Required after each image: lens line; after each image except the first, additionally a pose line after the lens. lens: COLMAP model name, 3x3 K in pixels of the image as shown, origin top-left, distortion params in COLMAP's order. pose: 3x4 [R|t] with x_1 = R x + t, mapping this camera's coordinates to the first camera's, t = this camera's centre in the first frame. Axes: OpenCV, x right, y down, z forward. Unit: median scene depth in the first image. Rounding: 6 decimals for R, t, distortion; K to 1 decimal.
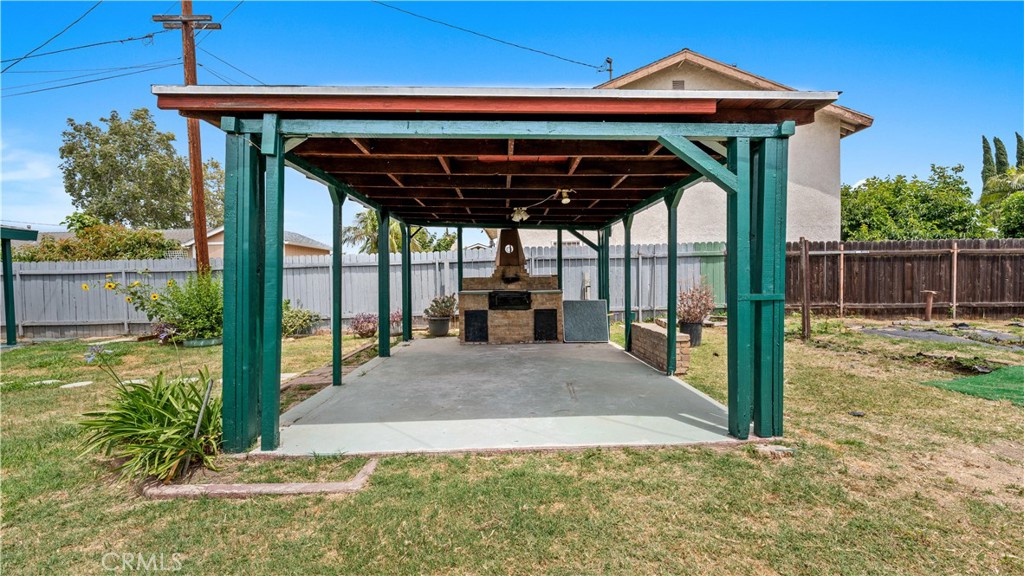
lens RADIAL K [[437.2, 0, 556.2], [0, 437.2, 271.4], [0, 0, 1]] dist [0.000878, -0.000003]
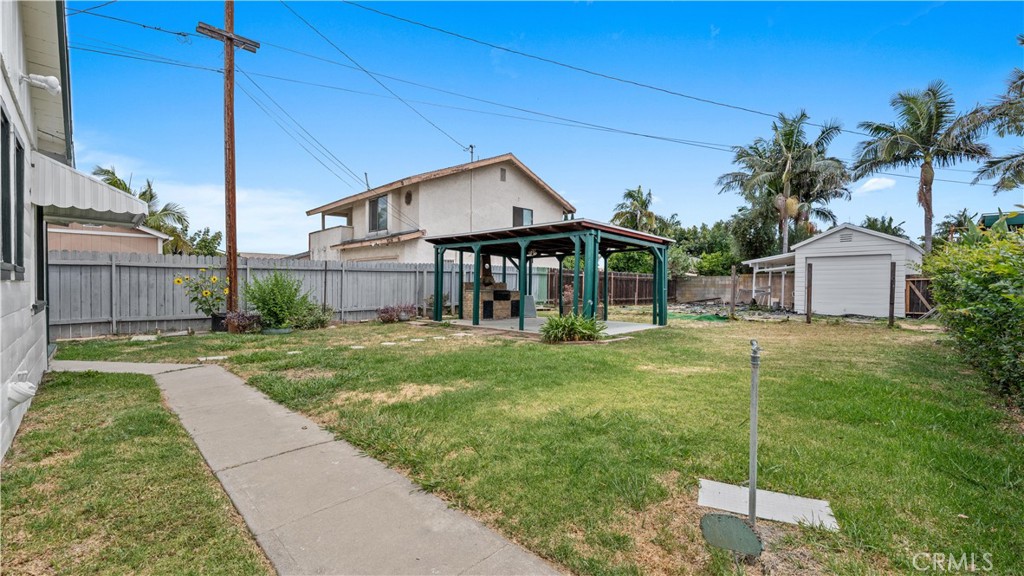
lens RADIAL K [[409.6, 0, 509.8], [0, 409.6, 286.4], [0, 0, 1]] dist [0.002484, 0.000027]
pose [[0.728519, 0.022105, 0.684669, -1.123655], [-0.022872, 0.999707, -0.007939, 0.037755], [-0.684644, -0.009876, 0.728811, -0.239280]]
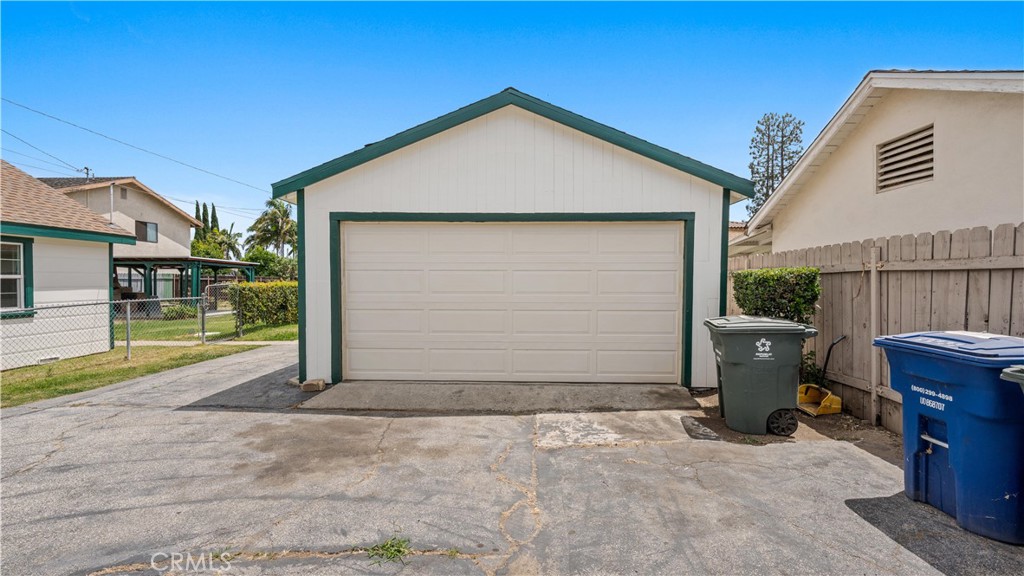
lens RADIAL K [[448.1, 0, 530.2], [0, 448.1, 290.8], [0, 0, 1]] dist [0.001577, 0.000119]
pose [[0.082233, -0.001693, 0.996612, -2.288107], [-0.004955, 0.999986, 0.002107, 0.017604], [-0.996601, -0.005112, 0.082223, -1.416025]]
